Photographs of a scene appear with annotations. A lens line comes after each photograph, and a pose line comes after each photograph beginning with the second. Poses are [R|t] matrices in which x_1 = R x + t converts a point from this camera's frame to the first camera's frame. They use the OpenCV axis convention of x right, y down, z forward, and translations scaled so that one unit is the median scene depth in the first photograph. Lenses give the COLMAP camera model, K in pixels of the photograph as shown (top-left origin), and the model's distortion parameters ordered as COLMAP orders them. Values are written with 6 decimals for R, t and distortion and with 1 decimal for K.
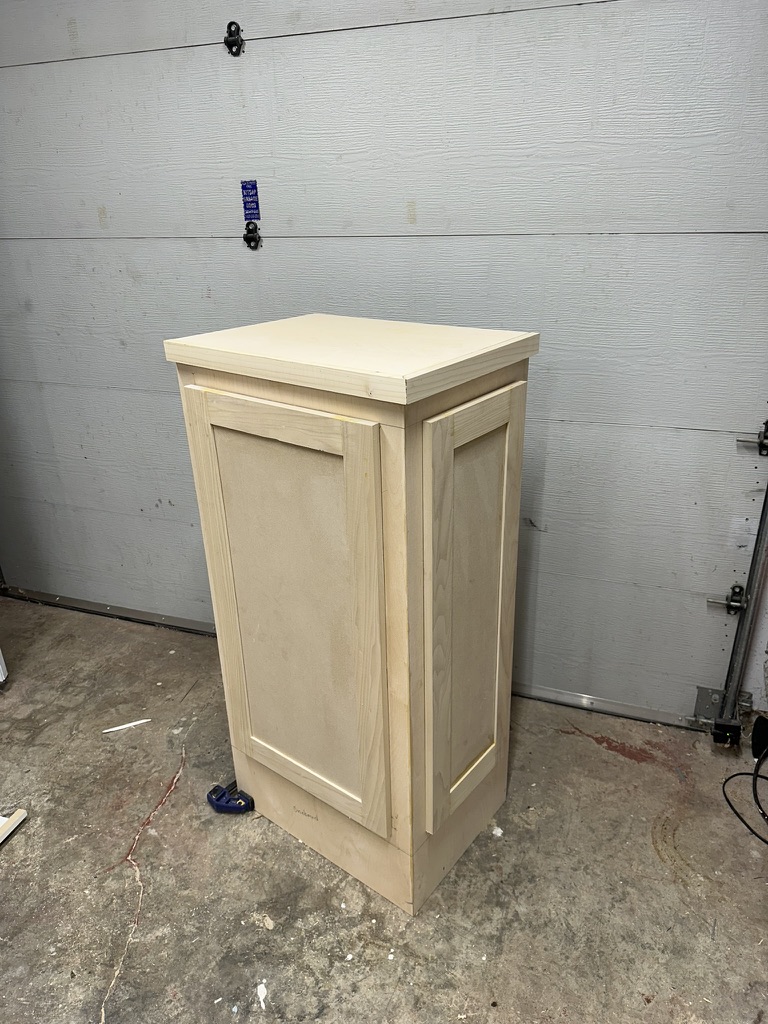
lens RADIAL K [[719.3, 0, 388.6], [0, 719.3, 514.3], [0, 0, 1]] dist [0.006928, -0.012891]
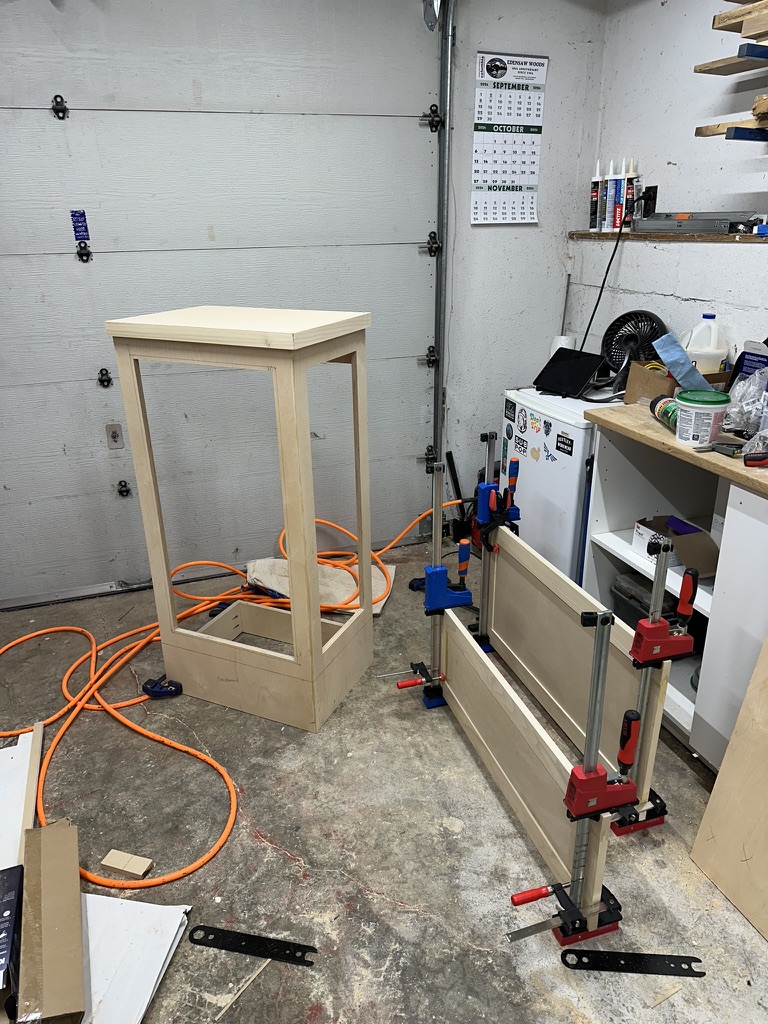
lens RADIAL K [[719.3, 0, 375.6], [0, 719.3, 514.1], [0, 0, 1]] dist [0.006928, -0.012891]
pose [[0.792054, -0.219805, 0.569505, -0.691180], [0.245889, 0.968772, 0.031929, 0.184391], [-0.558739, 0.114745, 0.821368, -0.357779]]
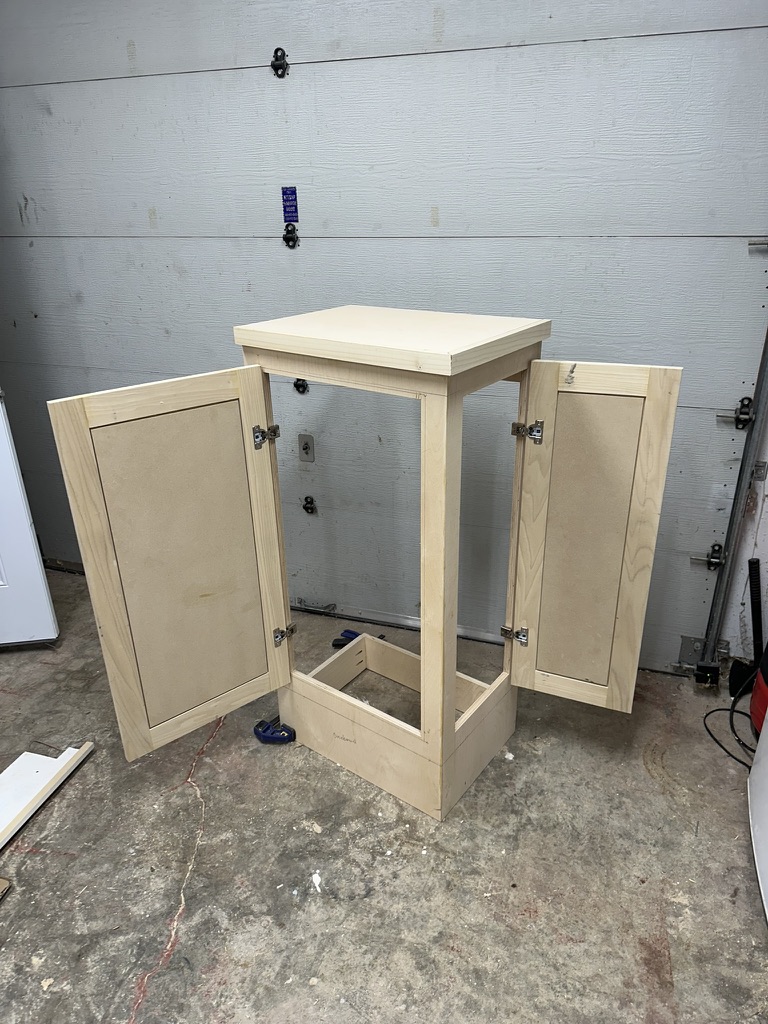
lens RADIAL K [[719.3, 0, 381.1], [0, 719.3, 515.9], [0, 0, 1]] dist [0.006928, -0.012891]
pose [[0.999853, -0.000348, 0.017123, -0.075015], [0.000276, 0.999991, 0.004234, 0.052745], [-0.017124, -0.004228, 0.999844, -0.147647]]
